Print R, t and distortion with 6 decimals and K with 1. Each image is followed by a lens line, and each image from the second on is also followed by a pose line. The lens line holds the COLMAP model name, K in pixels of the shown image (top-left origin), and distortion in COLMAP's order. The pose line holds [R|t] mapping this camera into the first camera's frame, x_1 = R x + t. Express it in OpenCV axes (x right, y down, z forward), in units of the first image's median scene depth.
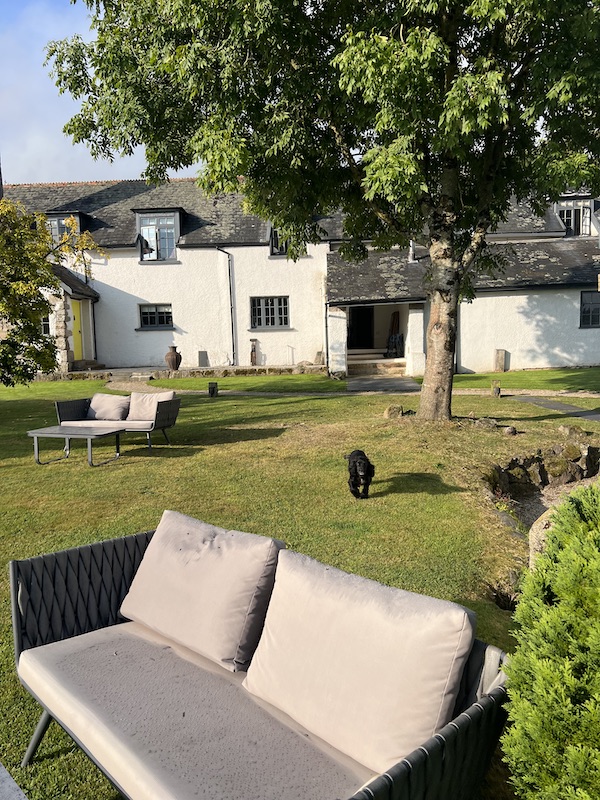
lens RADIAL K [[605.1, 0, 295.1], [0, 605.1, 407.4], [0, 0, 1]] dist [0.100435, -0.172658]
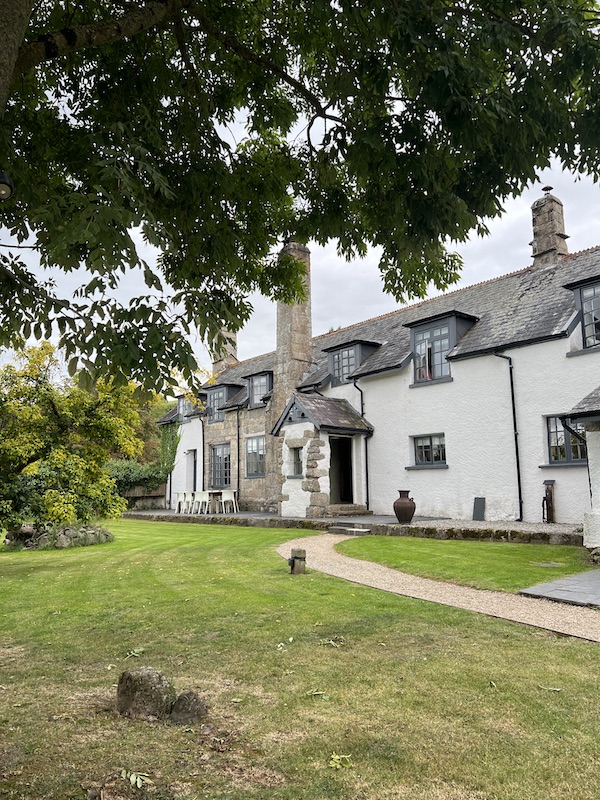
lens RADIAL K [[605.1, 0, 295.1], [0, 605.1, 407.4], [0, 0, 1]] dist [0.100435, -0.172658]
pose [[0.657013, -0.083386, -0.749254, 0.247970], [-0.082547, 0.979931, -0.181443, -0.049615], [0.749347, 0.181058, 0.636944, 0.373450]]
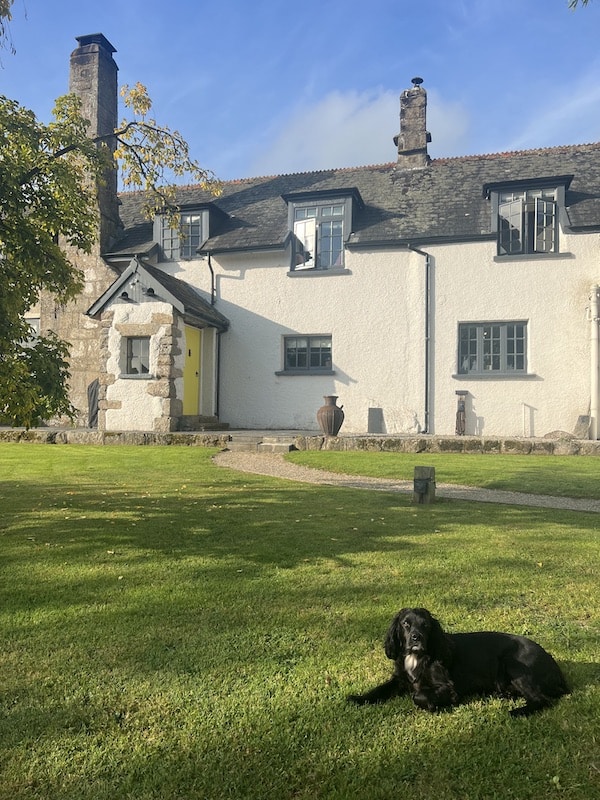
lens RADIAL K [[605.1, 0, 295.1], [0, 605.1, 407.4], [0, 0, 1]] dist [0.100435, -0.172658]
pose [[0.969671, 0.034796, -0.241926, -0.082459], [-0.062825, 0.992041, -0.109126, -0.020459], [0.236203, 0.121015, 0.964139, 0.379694]]
